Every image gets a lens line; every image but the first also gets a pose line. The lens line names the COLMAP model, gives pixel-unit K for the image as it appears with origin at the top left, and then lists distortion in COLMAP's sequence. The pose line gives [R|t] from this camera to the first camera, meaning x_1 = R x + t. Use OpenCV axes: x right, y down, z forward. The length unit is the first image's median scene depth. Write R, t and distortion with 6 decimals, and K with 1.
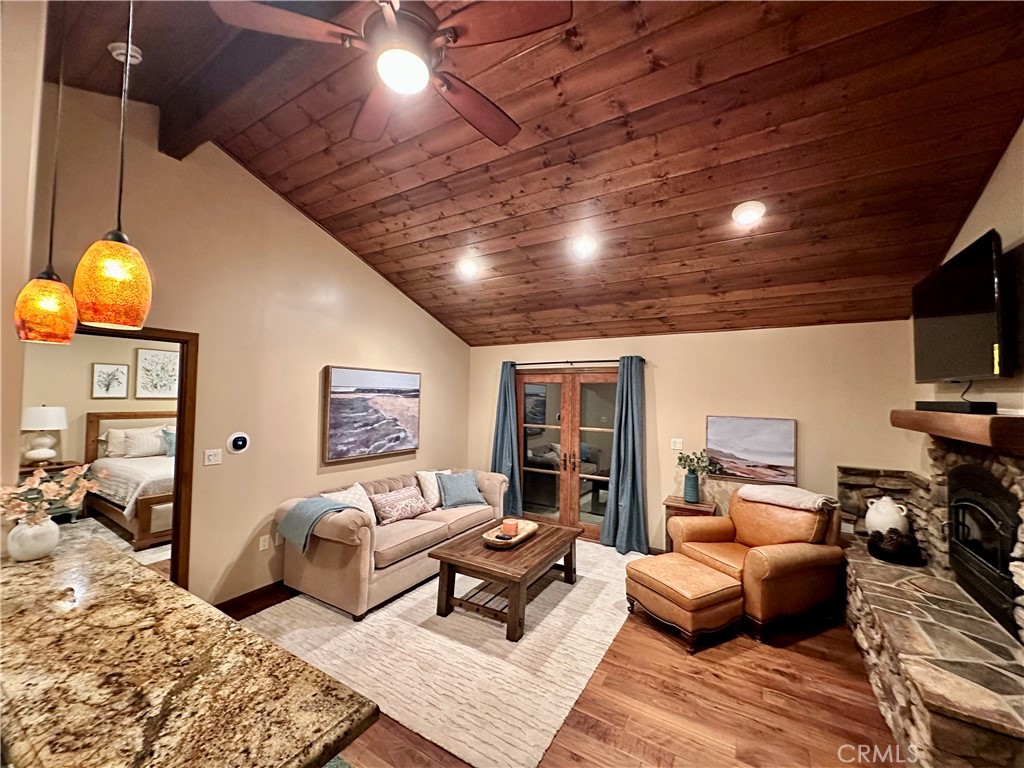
lens RADIAL K [[408.9, 0, 512.0], [0, 408.9, 384.0], [0, 0, 1]] dist [0.000744, 0.000205]
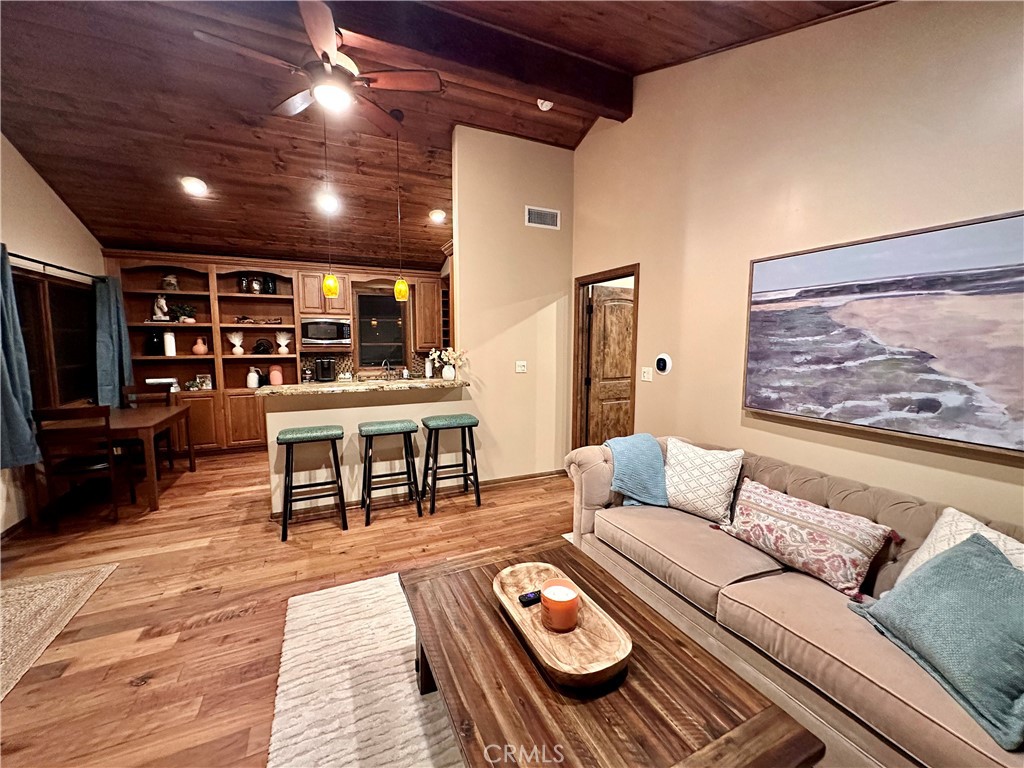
lens RADIAL K [[408.5, 0, 511.2], [0, 408.5, 383.0], [0, 0, 1]] dist [-0.002000, 0.000313]
pose [[-0.555909, 0.070164, -0.828277, 0.282798], [0.014098, 0.997084, 0.075002, 0.086389], [0.831124, 0.030017, -0.555277, 0.981049]]
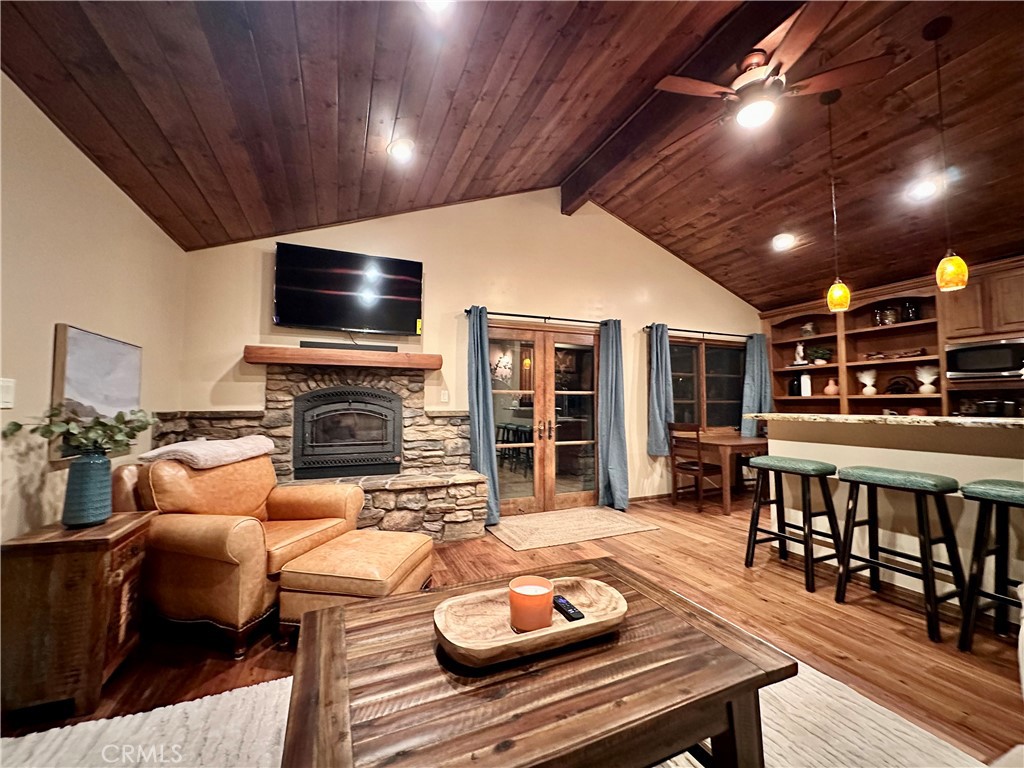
lens RADIAL K [[408.5, 0, 511.2], [0, 408.5, 383.0], [0, 0, 1]] dist [-0.002000, 0.000313]
pose [[-0.813399, 0.015743, 0.581493, -0.159115], [-0.029315, 0.997254, -0.068004, 0.156770], [-0.580967, -0.072361, -0.810704, 1.086782]]
